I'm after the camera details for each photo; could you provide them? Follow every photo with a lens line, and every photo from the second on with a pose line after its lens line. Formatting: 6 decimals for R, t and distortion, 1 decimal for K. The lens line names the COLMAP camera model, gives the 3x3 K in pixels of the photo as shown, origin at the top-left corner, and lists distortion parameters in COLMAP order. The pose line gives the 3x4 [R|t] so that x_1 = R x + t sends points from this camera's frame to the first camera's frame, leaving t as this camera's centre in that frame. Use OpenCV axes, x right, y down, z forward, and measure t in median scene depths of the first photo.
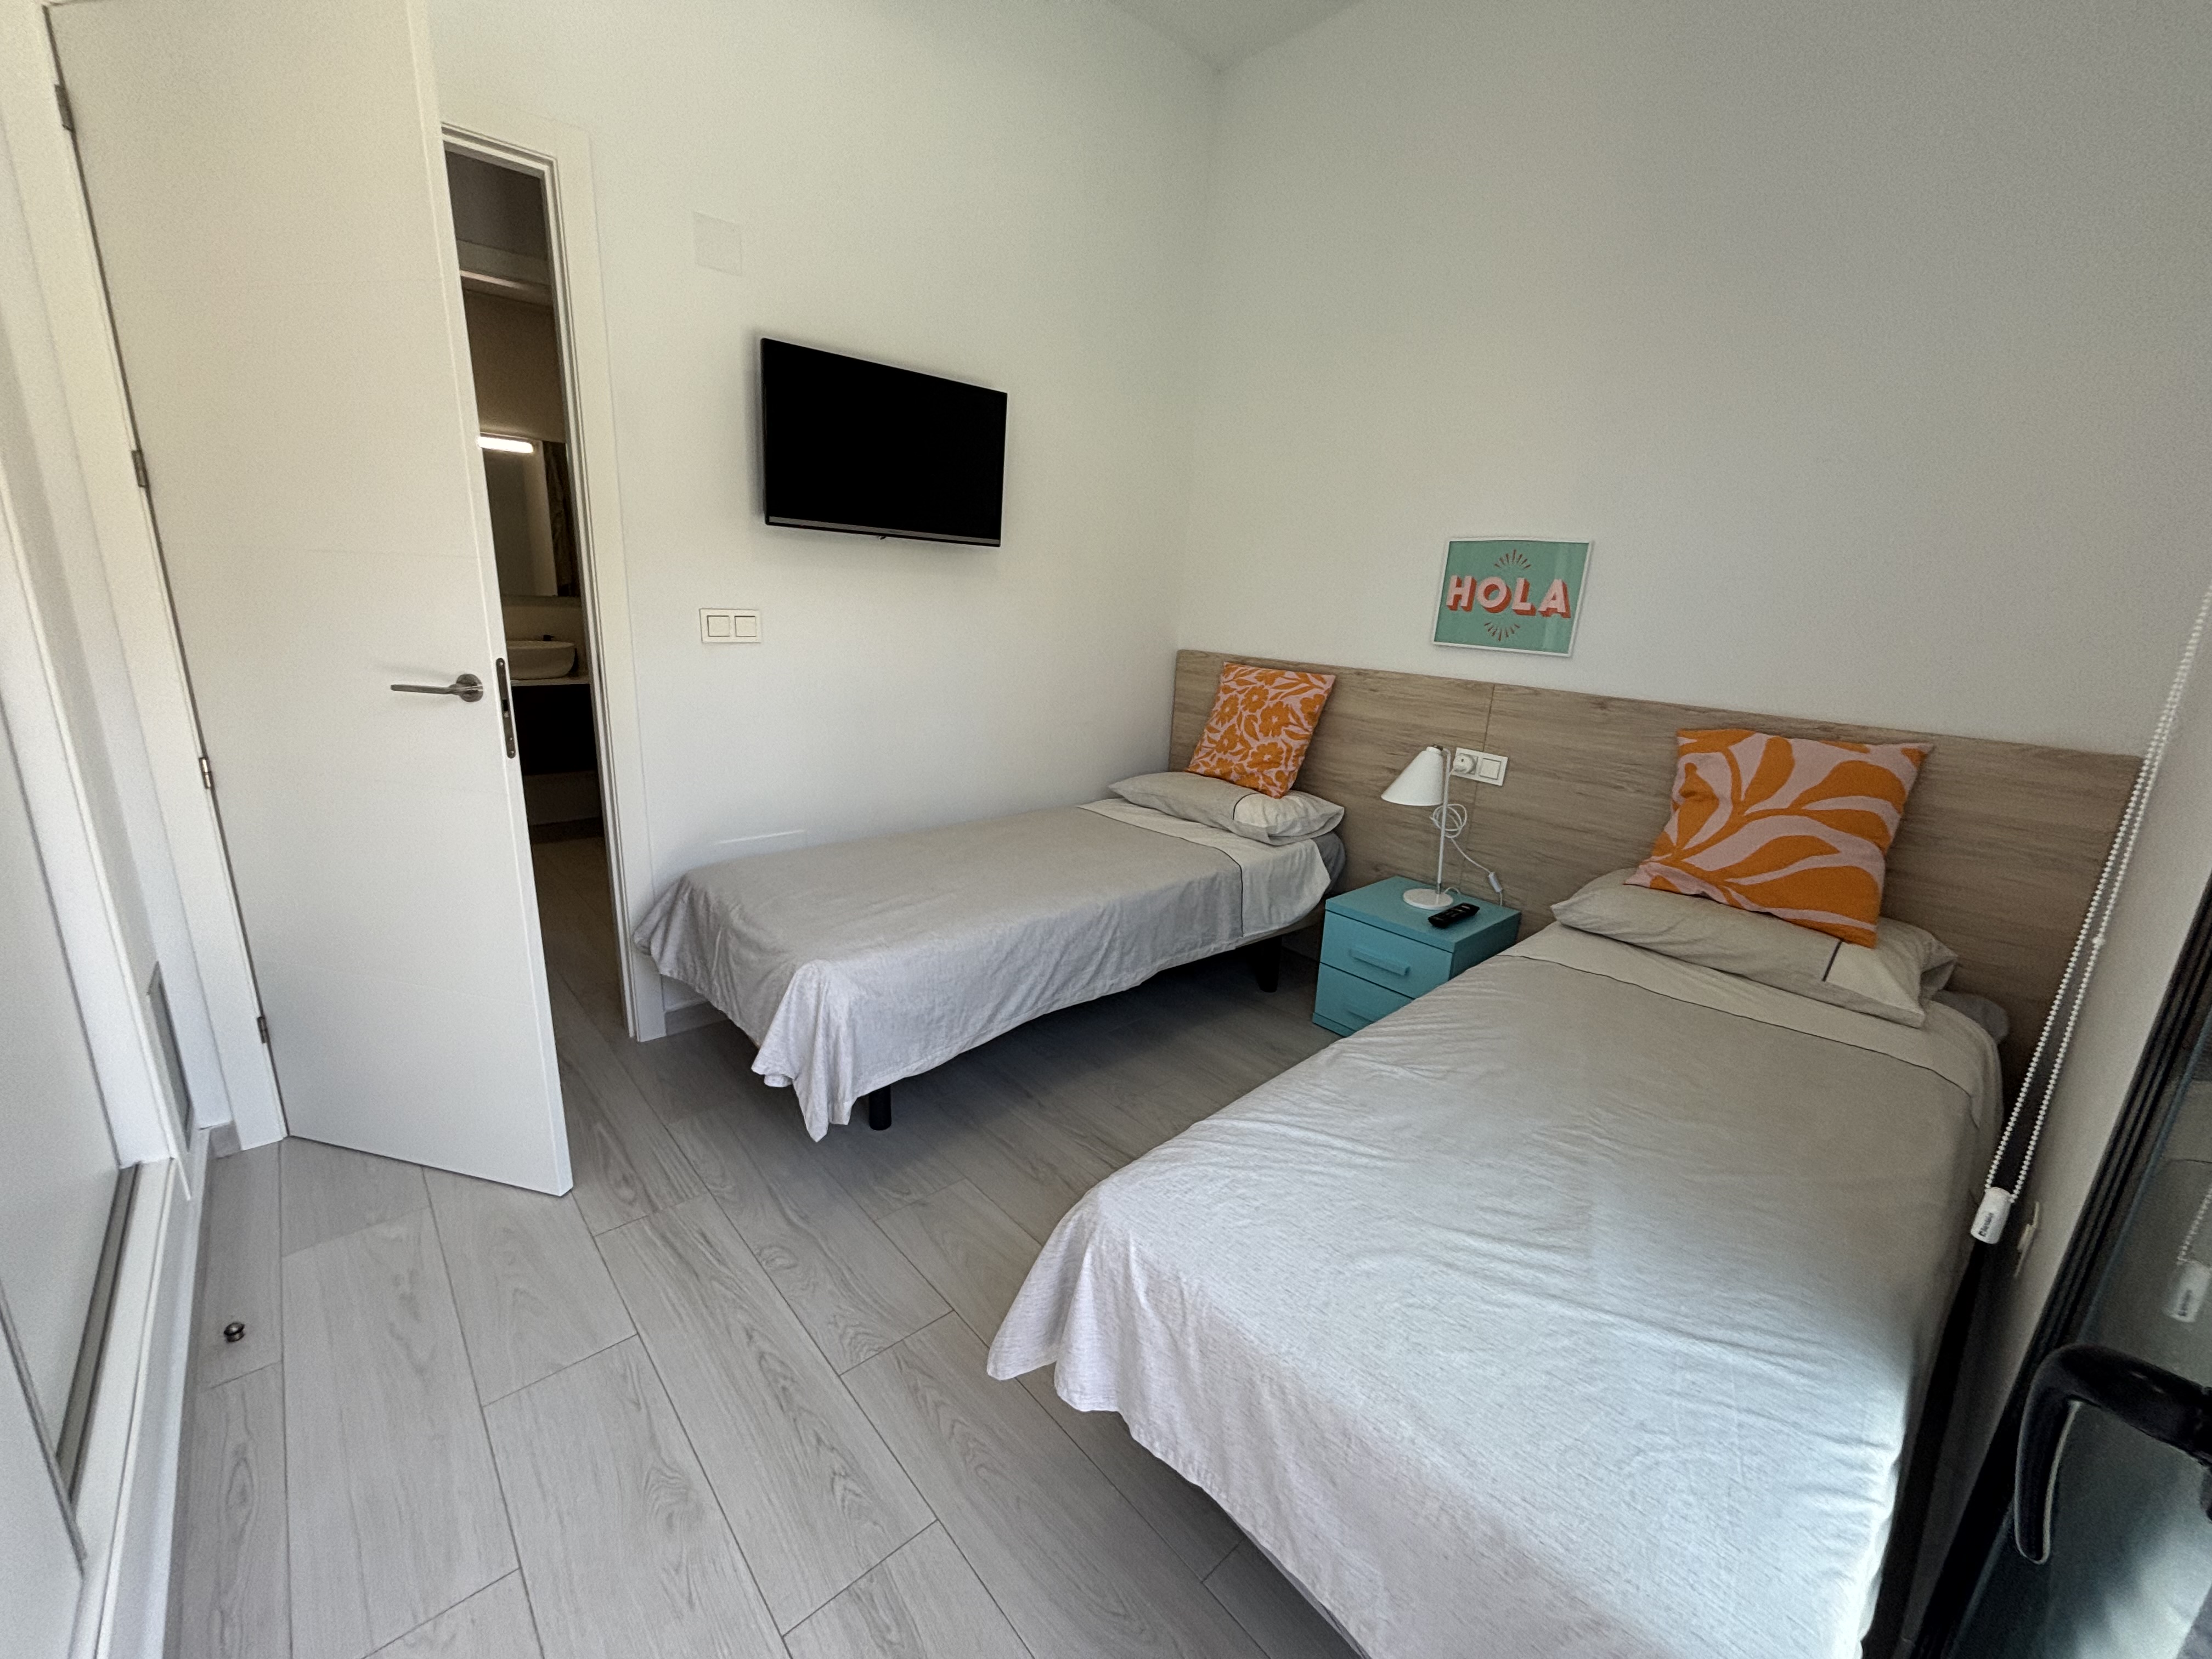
lens RADIAL K [[888.3, 0, 1101.7], [0, 888.3, 823.5], [0, 0, 1]] dist [-0.000781, 0.000372]
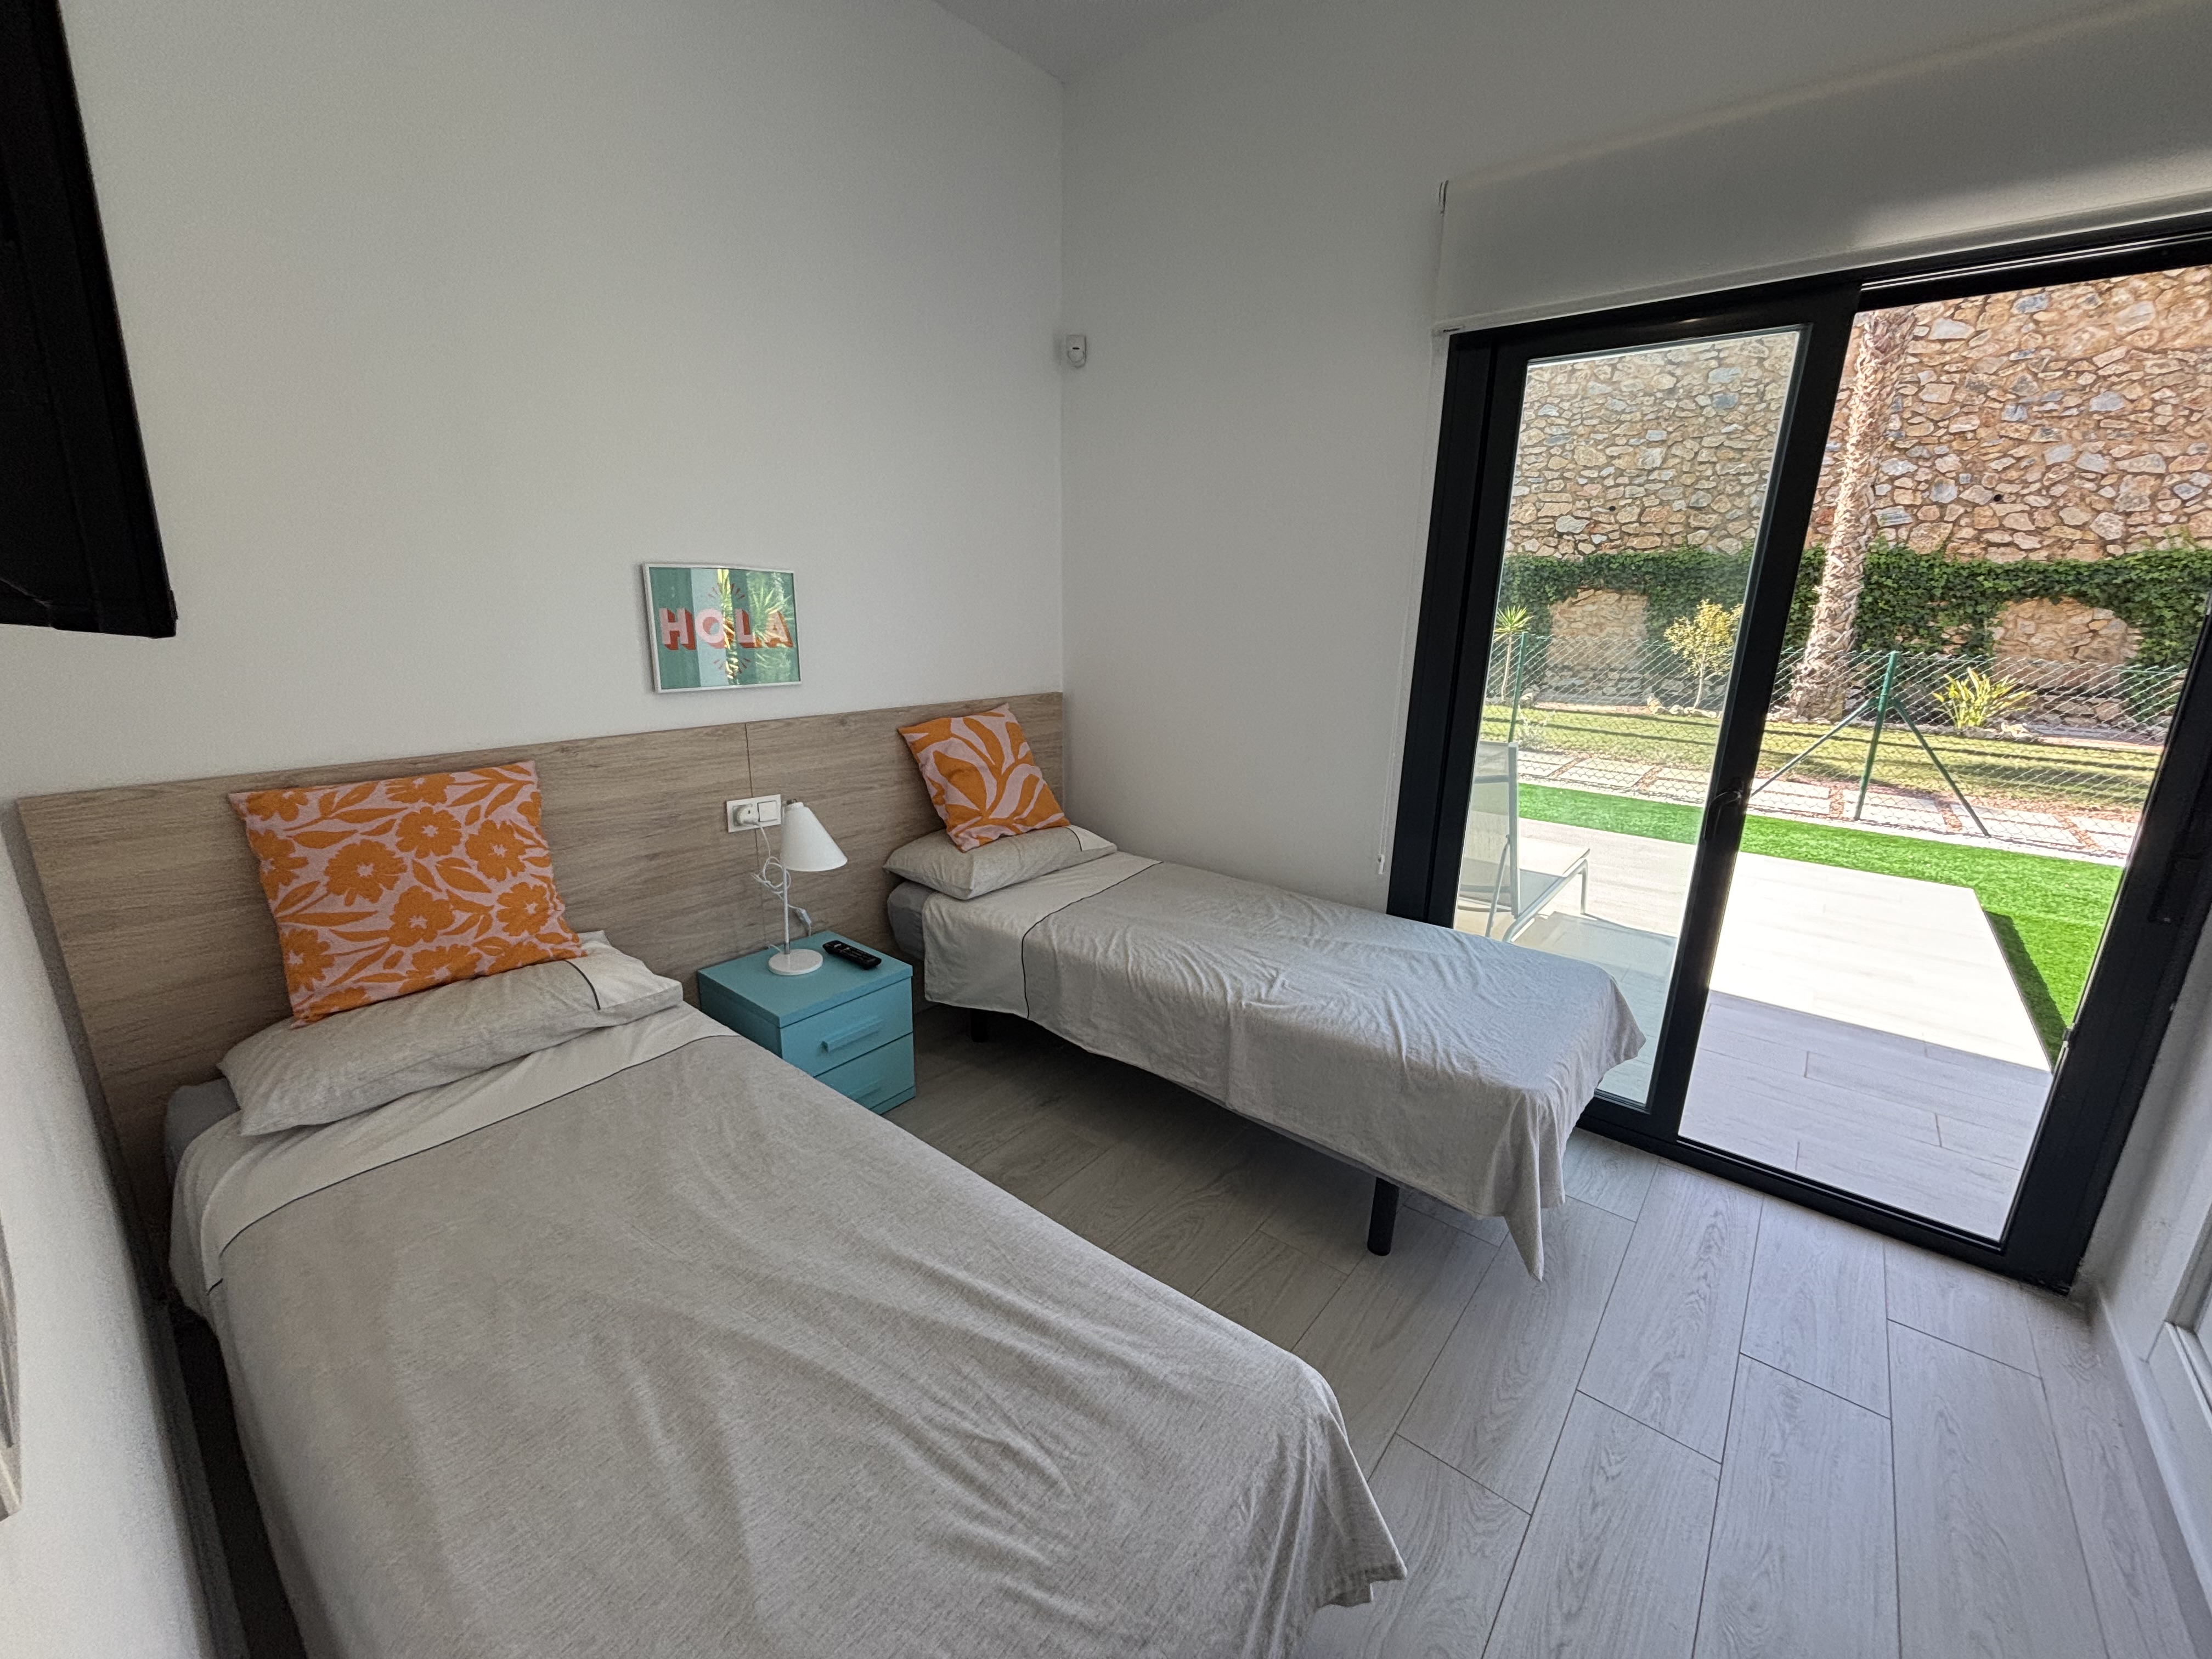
lens RADIAL K [[888.3, 0, 1096.1], [0, 888.3, 817.9], [0, 0, 1]] dist [-0.000781, 0.000372]
pose [[-0.148094, -0.288095, 0.946081, -0.482536], [0.228638, 0.920740, 0.316168, -0.258857], [-0.962181, 0.263133, -0.070487, 0.694380]]
